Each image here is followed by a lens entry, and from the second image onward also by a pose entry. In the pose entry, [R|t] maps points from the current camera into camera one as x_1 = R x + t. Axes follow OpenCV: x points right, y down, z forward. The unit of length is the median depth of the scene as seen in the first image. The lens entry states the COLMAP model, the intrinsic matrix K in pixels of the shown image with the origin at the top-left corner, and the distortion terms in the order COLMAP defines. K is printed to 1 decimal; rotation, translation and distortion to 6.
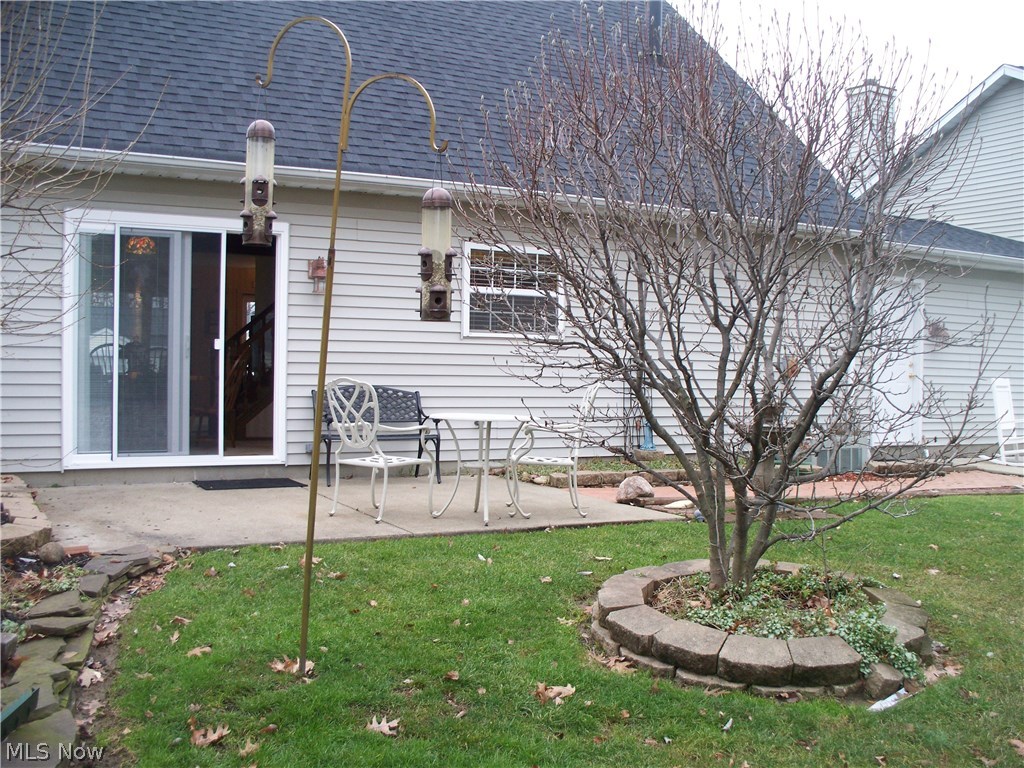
lens RADIAL K [[1071.4, 0, 513.8], [0, 1071.4, 389.0], [0, 0, 1]] dist [-0.183011, 0.194265]
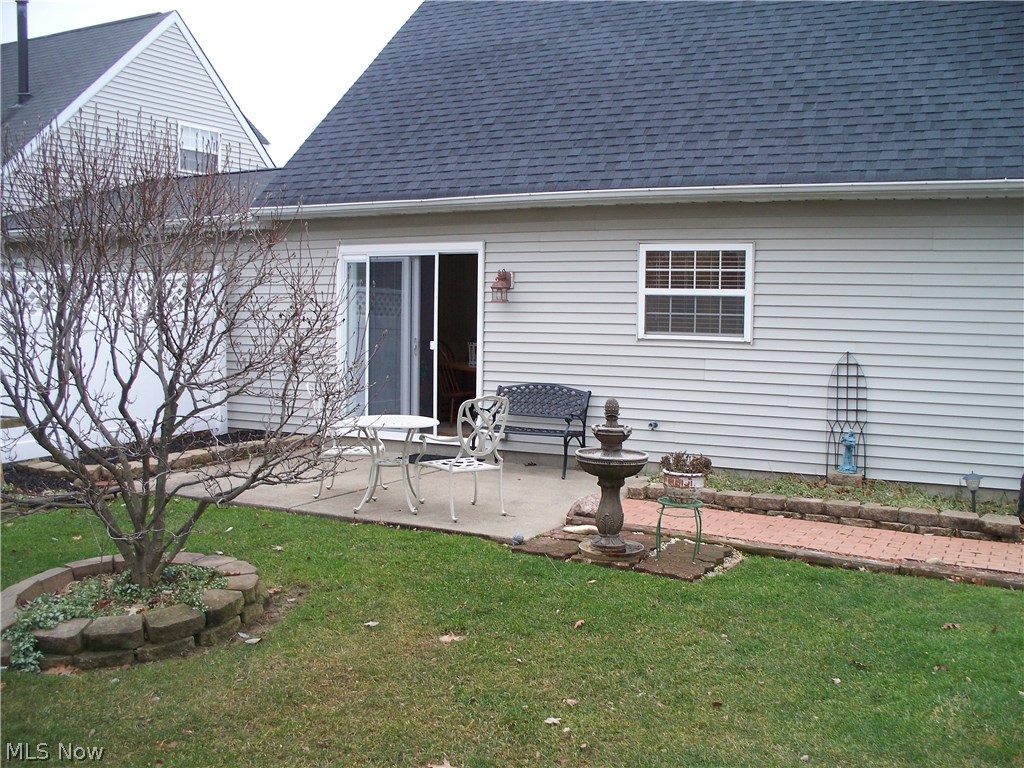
lens RADIAL K [[1071.4, 0, 513.8], [0, 1071.4, 389.0], [0, 0, 1]] dist [-0.183011, 0.194265]
pose [[0.558272, 0.052653, -0.827986, 0.765755], [-0.017513, 0.998510, 0.051688, -0.054448], [0.829473, -0.014356, 0.558362, 0.356223]]
